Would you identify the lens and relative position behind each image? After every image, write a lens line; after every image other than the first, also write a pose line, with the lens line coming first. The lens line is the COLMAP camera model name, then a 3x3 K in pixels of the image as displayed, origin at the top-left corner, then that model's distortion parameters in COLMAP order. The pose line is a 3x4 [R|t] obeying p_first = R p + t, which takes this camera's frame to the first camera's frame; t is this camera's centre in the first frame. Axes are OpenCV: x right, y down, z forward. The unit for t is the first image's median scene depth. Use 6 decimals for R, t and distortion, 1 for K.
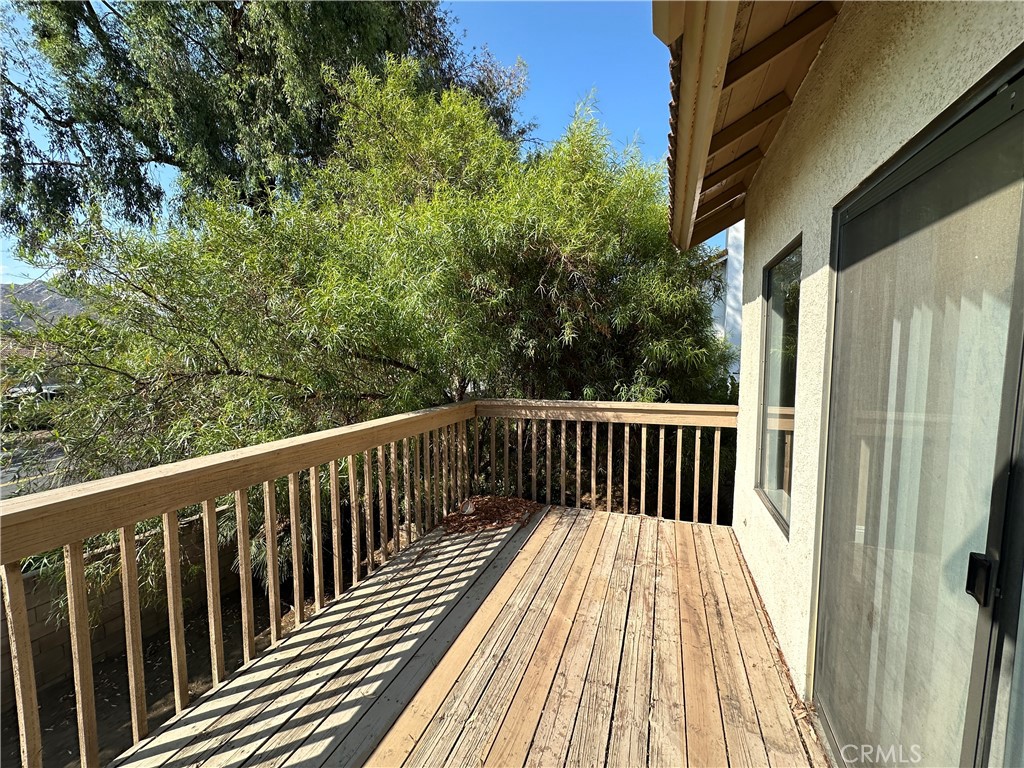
lens RADIAL K [[409.1, 0, 511.6], [0, 409.1, 385.6], [0, 0, 1]] dist [-0.003661, 0.000797]
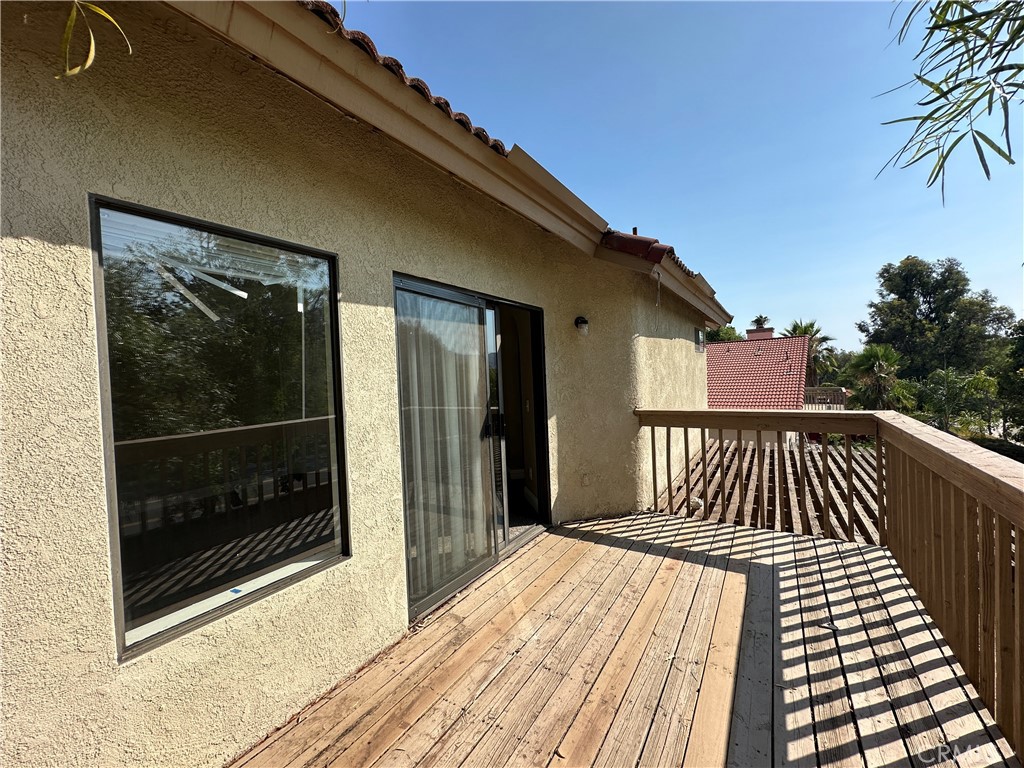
lens RADIAL K [[409.1, 0, 511.6], [0, 409.1, 385.6], [0, 0, 1]] dist [-0.003661, 0.000797]
pose [[-0.977068, 0.037682, 0.209565, 0.041404], [0.059172, 0.993500, 0.097241, -0.070960], [-0.204539, 0.107411, -0.972947, 1.172917]]
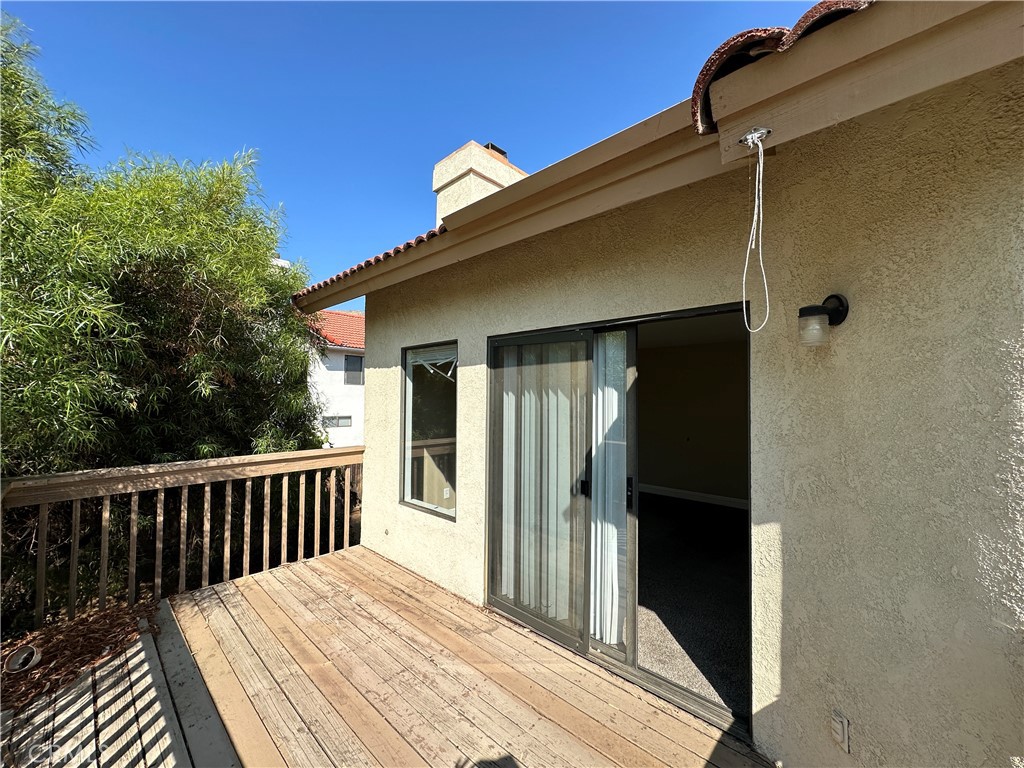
lens RADIAL K [[409.1, 0, 511.6], [0, 409.1, 385.6], [0, 0, 1]] dist [-0.003661, 0.000797]
pose [[0.384652, 0.032258, 0.922498, -0.491535], [0.061499, 0.996273, -0.060481, -0.034142], [-0.921011, 0.079997, 0.381235, 0.074156]]
